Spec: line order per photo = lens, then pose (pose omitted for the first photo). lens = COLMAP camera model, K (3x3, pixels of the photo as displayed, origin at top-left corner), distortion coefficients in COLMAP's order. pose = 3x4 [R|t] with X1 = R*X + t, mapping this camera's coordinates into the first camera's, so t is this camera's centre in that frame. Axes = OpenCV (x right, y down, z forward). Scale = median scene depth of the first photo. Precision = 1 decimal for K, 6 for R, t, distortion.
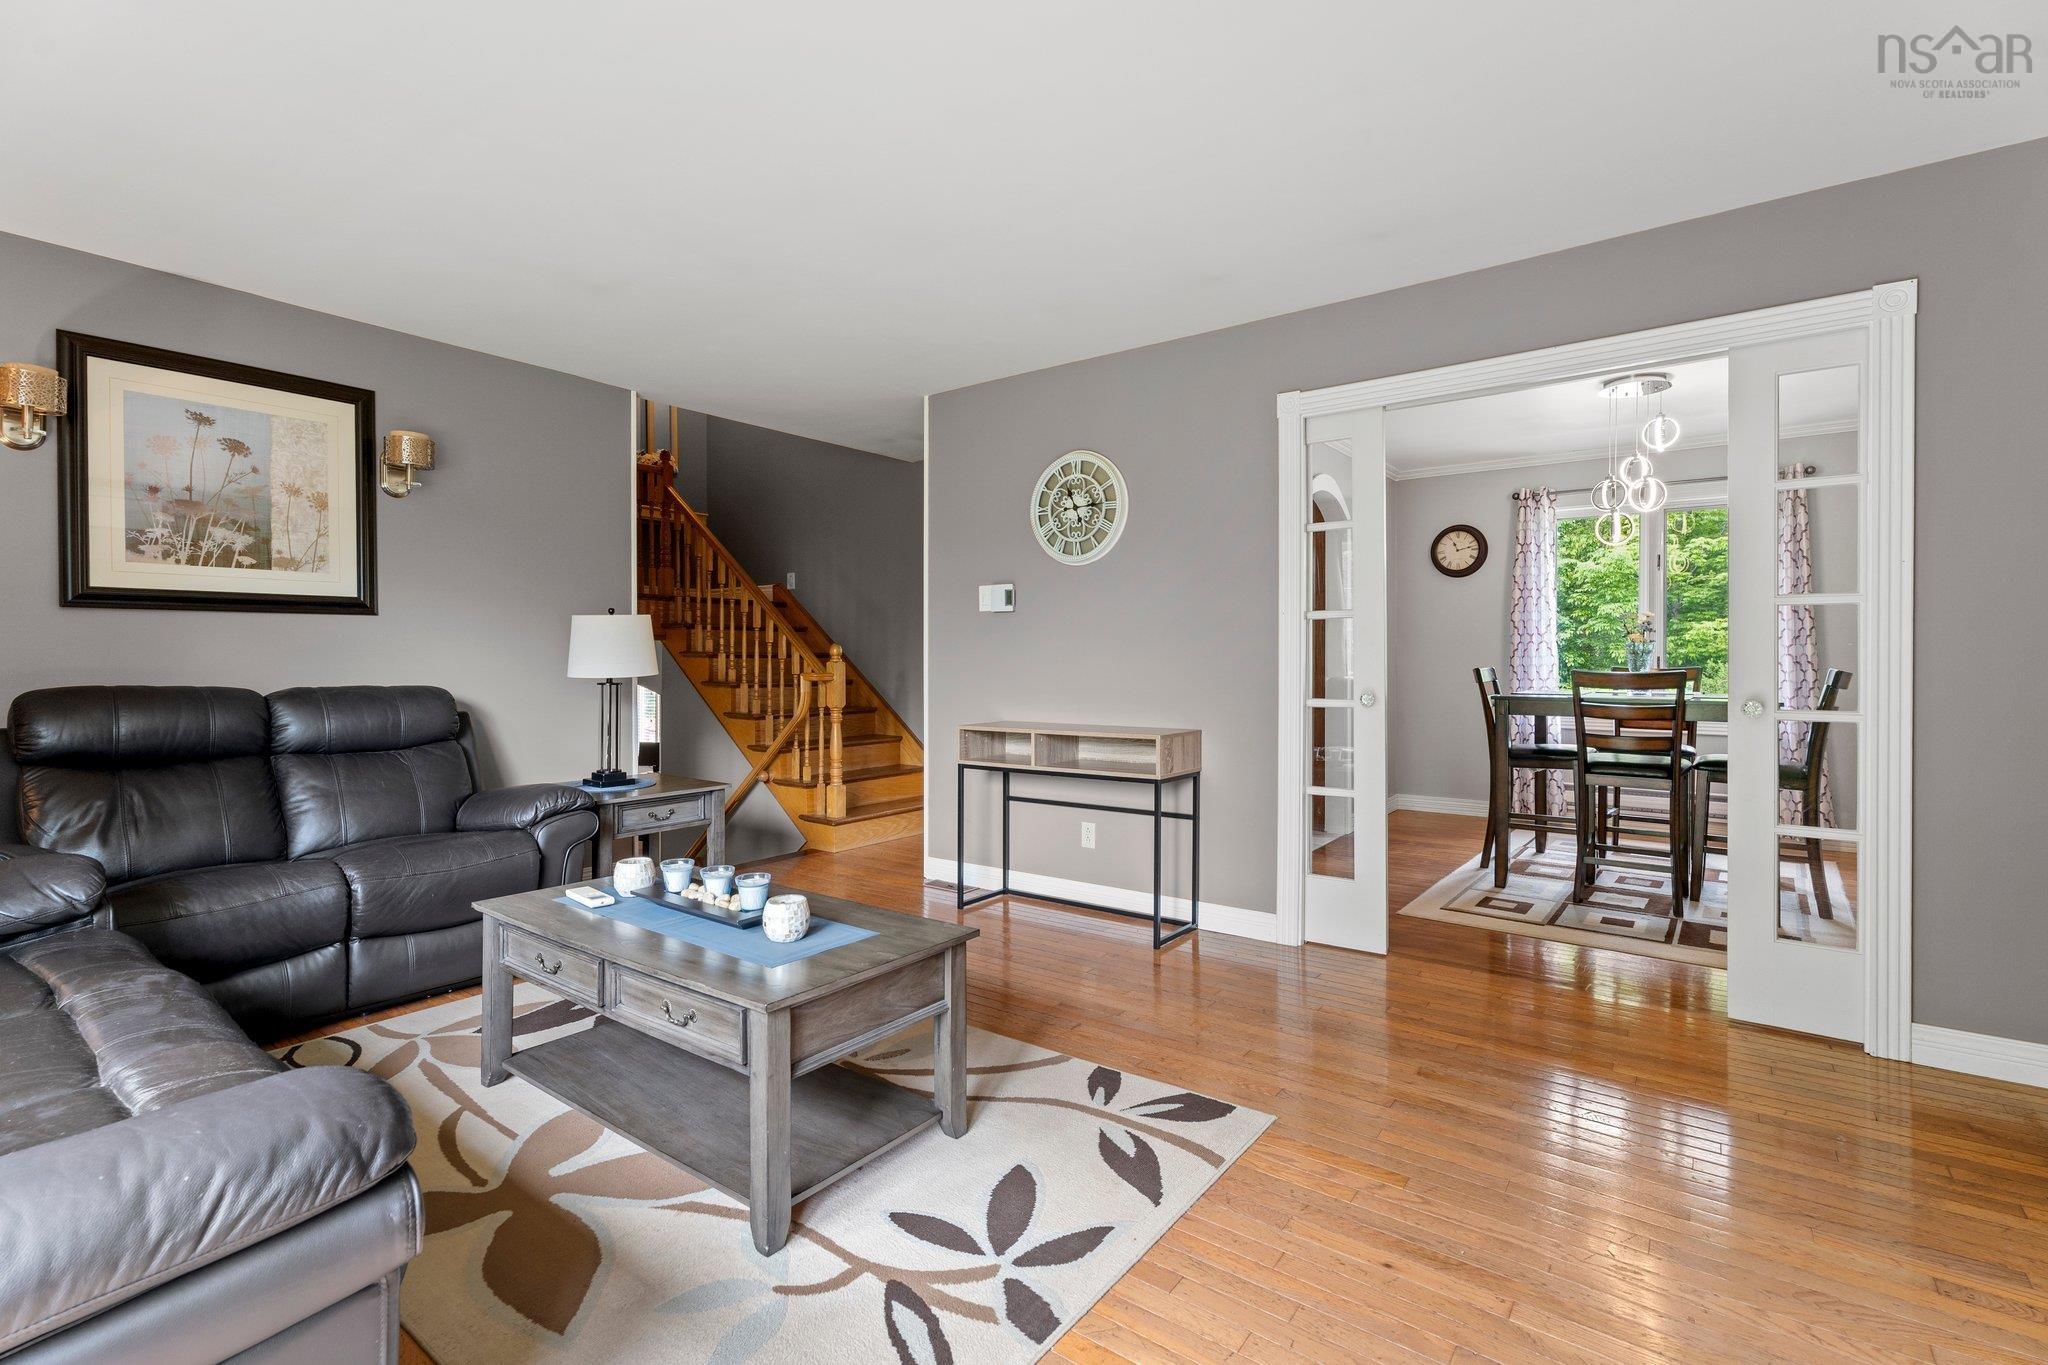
lens RADIAL K [[932.6, 0, 1020.4], [0, 932.6, 655.0], [0, 0, 1]] dist [0.011917, 0.000700]
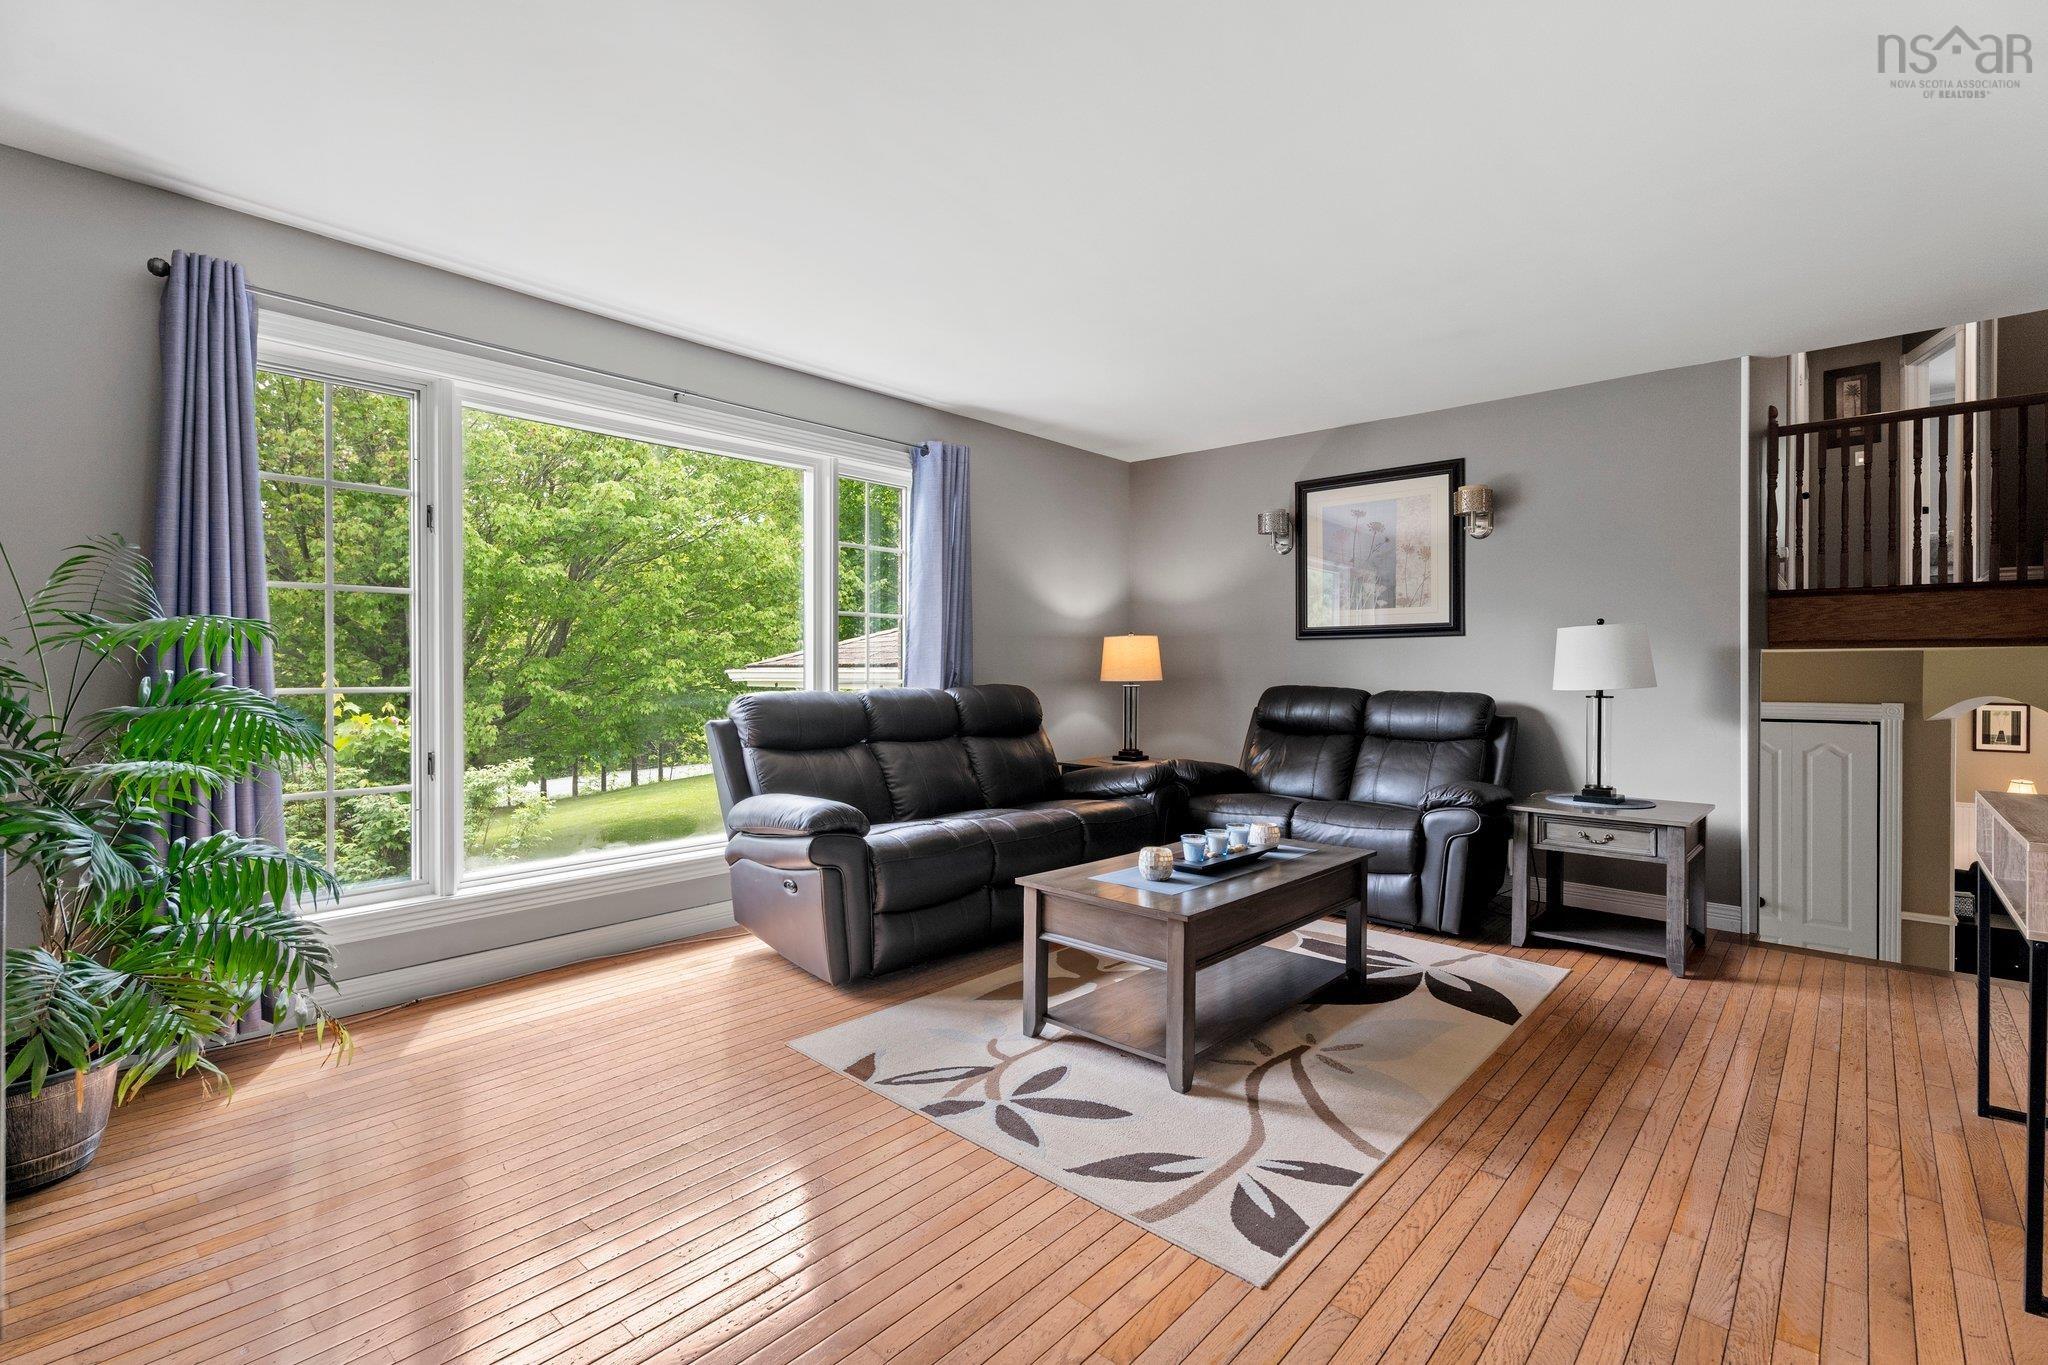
lens RADIAL K [[932.6, 0, 1017.4], [0, 932.6, 673.5], [0, 0, 1]] dist [0.011917, 0.000700]
pose [[-0.096582, 0.008916, -0.995285, 0.964415], [0.004378, 0.999954, 0.008533, -0.007175], [0.995315, -0.003533, -0.096617, 0.811114]]
